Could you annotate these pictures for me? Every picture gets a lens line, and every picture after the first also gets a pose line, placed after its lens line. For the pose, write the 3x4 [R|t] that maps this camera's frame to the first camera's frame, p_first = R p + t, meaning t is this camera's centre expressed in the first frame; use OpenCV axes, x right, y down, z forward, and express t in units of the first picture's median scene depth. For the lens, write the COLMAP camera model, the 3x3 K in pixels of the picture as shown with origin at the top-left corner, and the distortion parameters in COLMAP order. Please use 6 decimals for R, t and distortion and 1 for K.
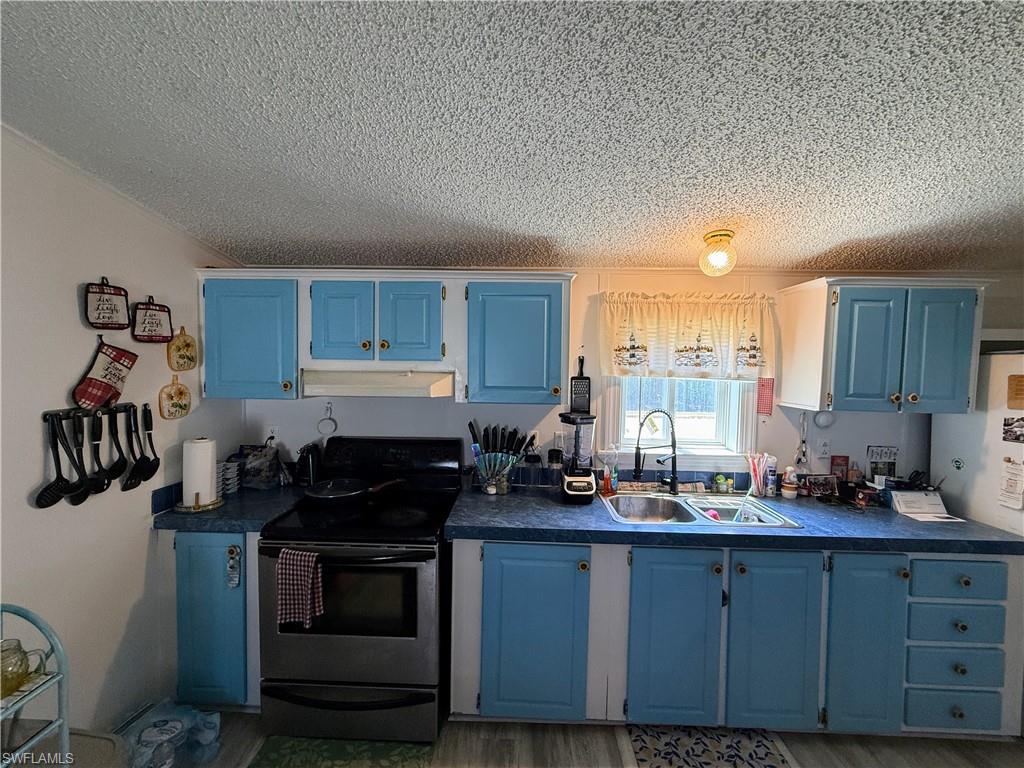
lens RADIAL K [[407.4, 0, 507.8], [0, 407.4, 382.4], [0, 0, 1]] dist [-0.001037, 0.000353]
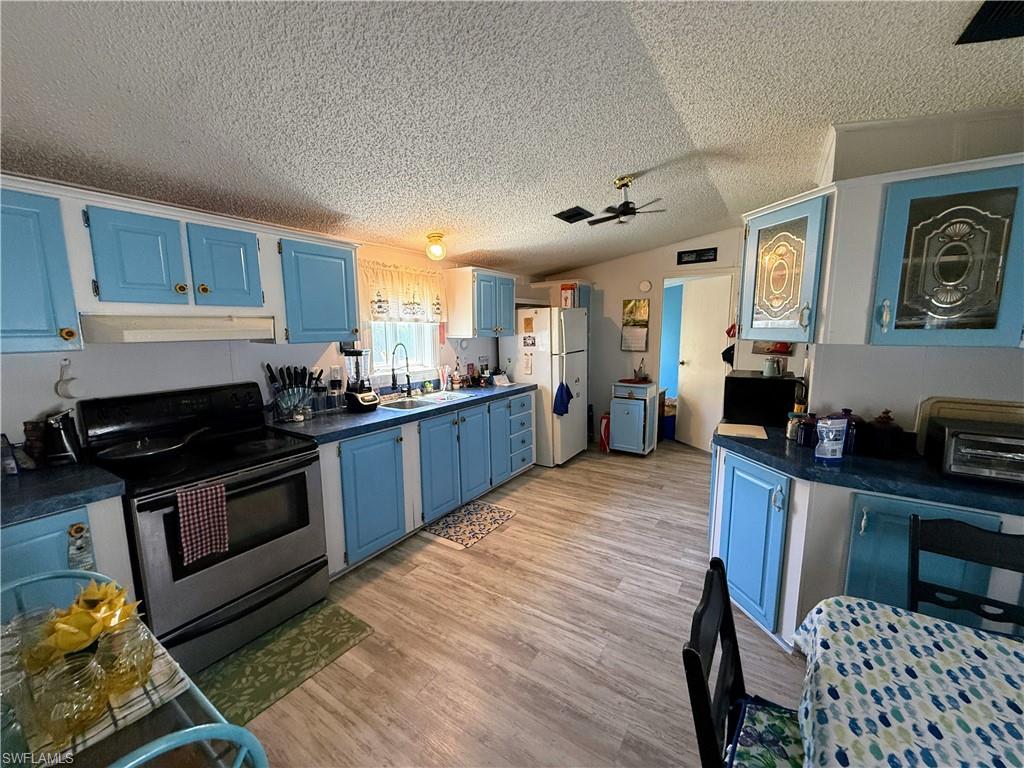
lens RADIAL K [[407.4, 0, 508.7], [0, 407.4, 381.4], [0, 0, 1]] dist [-0.001037, 0.000353]
pose [[0.530964, -0.130793, 0.837240, -0.789446], [0.053244, 0.991214, 0.121079, 0.051999], [-0.845720, -0.019711, 0.533263, -0.174753]]
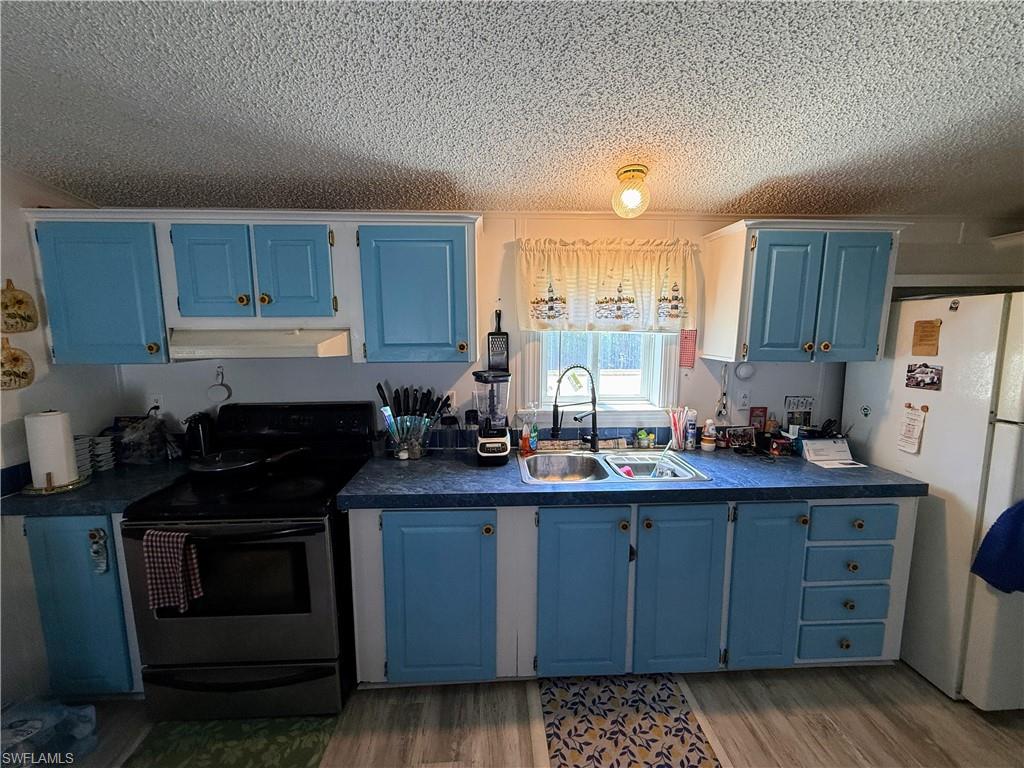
lens RADIAL K [[407.4, 0, 507.9], [0, 407.4, 382.4], [0, 0, 1]] dist [-0.001037, 0.000353]
pose [[0.996846, -0.027806, 0.074326, 0.152633], [0.020714, 0.995306, 0.094534, 0.015248], [-0.076606, -0.092696, 0.992743, 0.071419]]
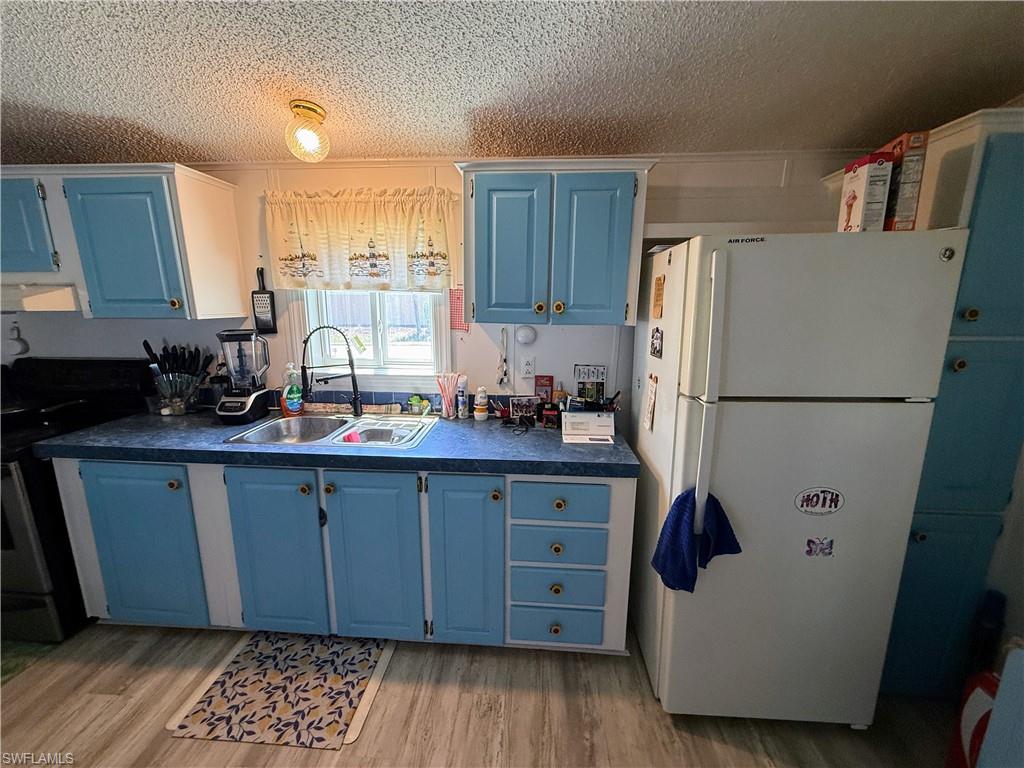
lens RADIAL K [[407.4, 0, 508.1], [0, 407.4, 382.5], [0, 0, 1]] dist [-0.001037, 0.000353]
pose [[0.999154, -0.001942, -0.041069, 0.911216], [0.008562, 0.986813, 0.161640, 0.054845], [0.040214, -0.161855, 0.985995, 0.104396]]
